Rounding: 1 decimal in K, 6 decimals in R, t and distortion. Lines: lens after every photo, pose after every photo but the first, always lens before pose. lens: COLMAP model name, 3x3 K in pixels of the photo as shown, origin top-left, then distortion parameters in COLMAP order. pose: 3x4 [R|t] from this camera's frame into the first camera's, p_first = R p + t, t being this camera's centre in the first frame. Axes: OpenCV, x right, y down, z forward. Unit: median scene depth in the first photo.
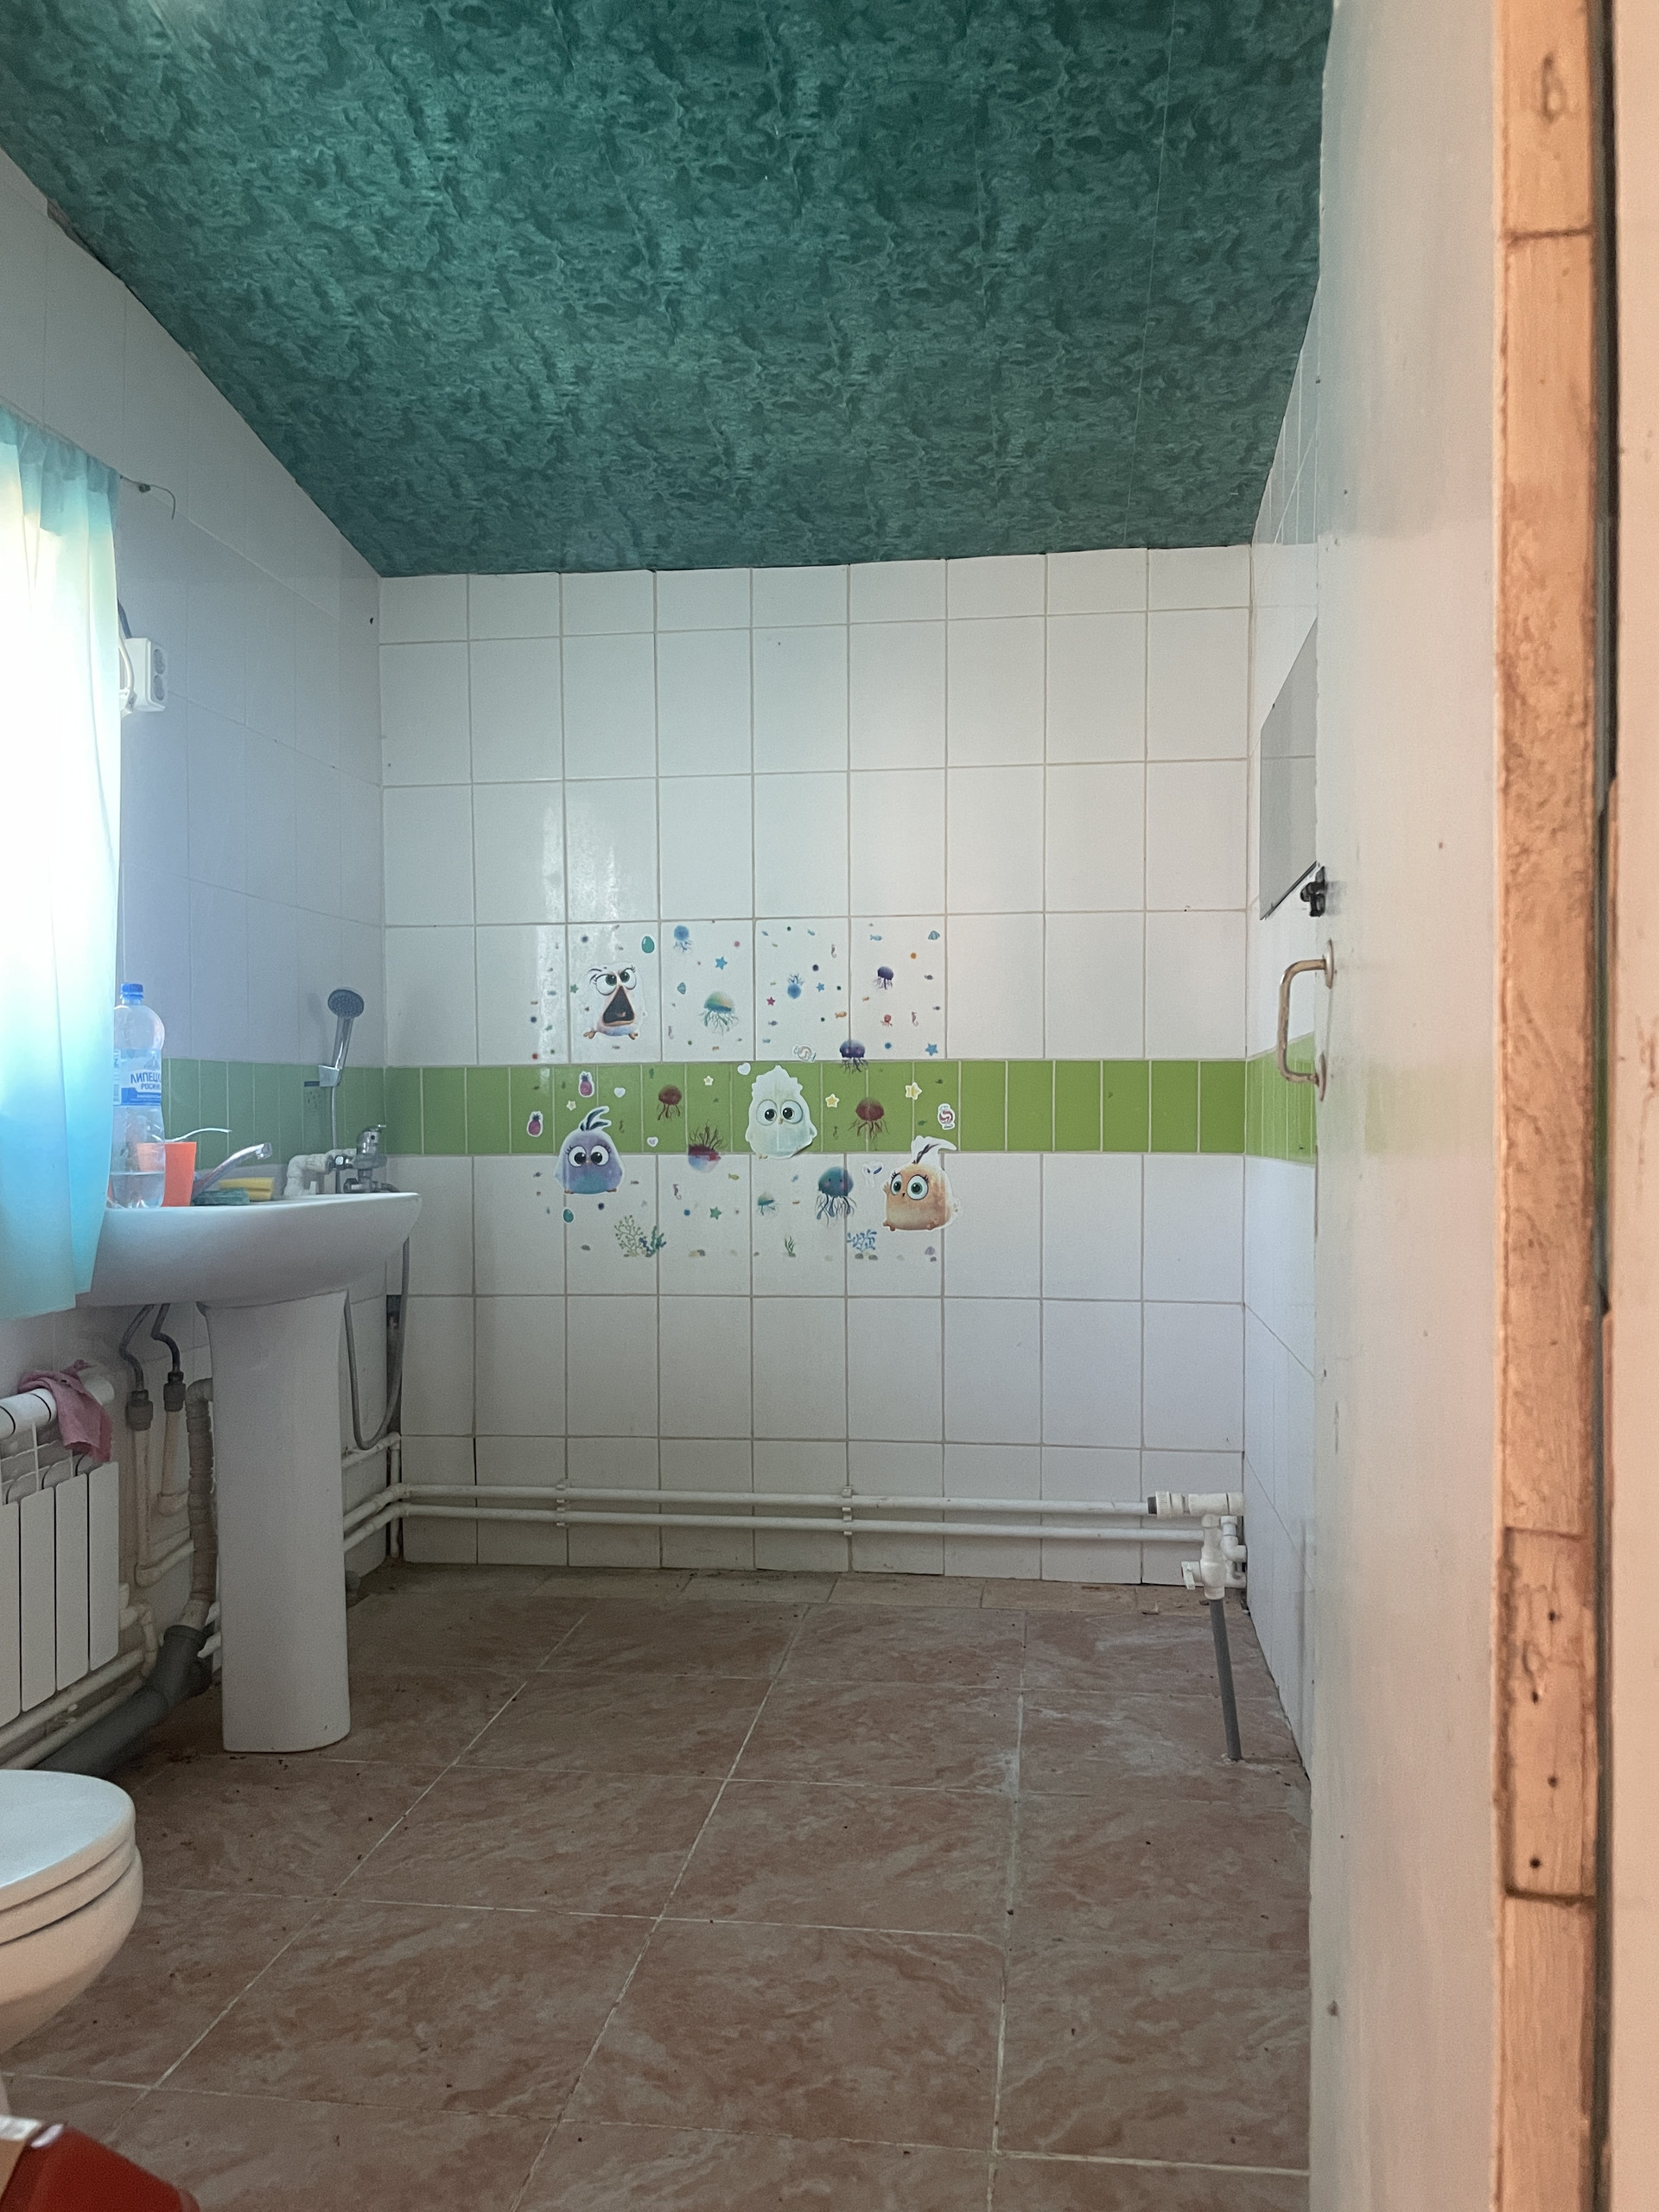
lens RADIAL K [[1729.3, 0, 829.5], [0, 1729.3, 1106.0], [0, 0, 1]] dist [-0.005523, -0.005733]
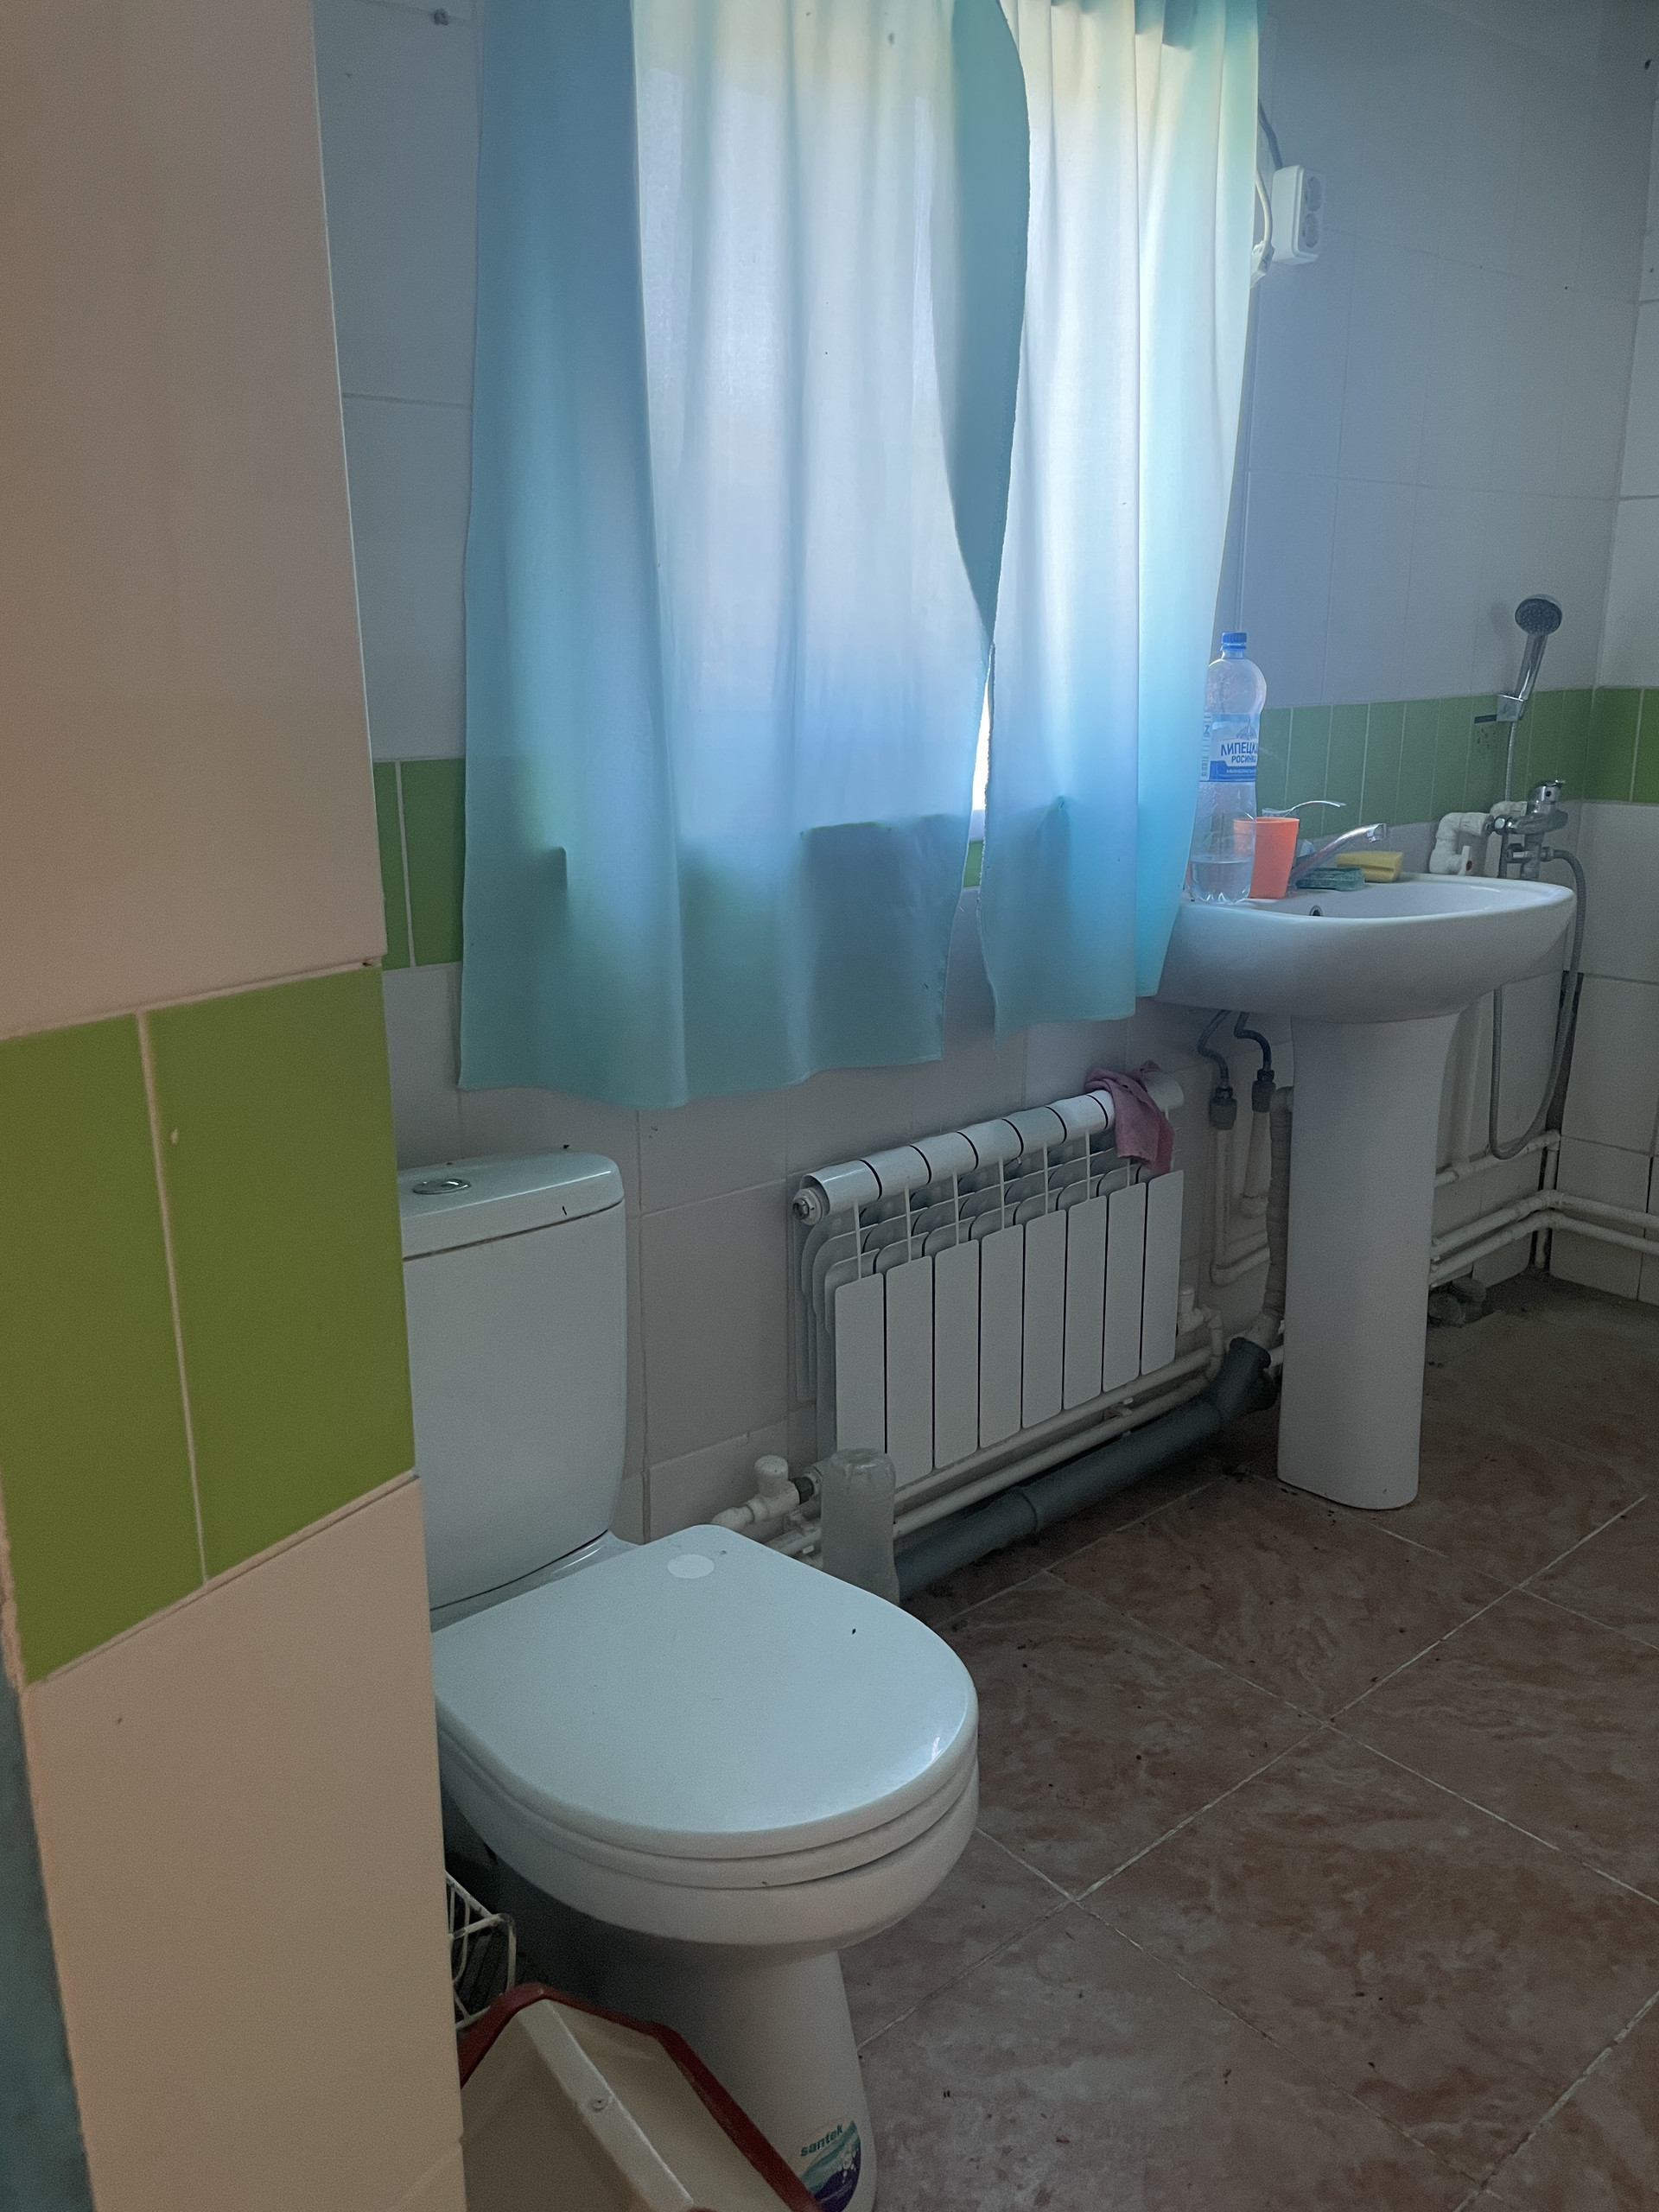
lens RADIAL K [[1678.5, 0, 829.5], [0, 1678.5, 1106.0], [0, 0, 1]] dist [0.082459, -0.111025]
pose [[0.746875, 0.173242, -0.642001, 0.023985], [0.012098, 0.961766, 0.273604, -0.077581], [0.664855, -0.212115, 0.716223, 0.220710]]
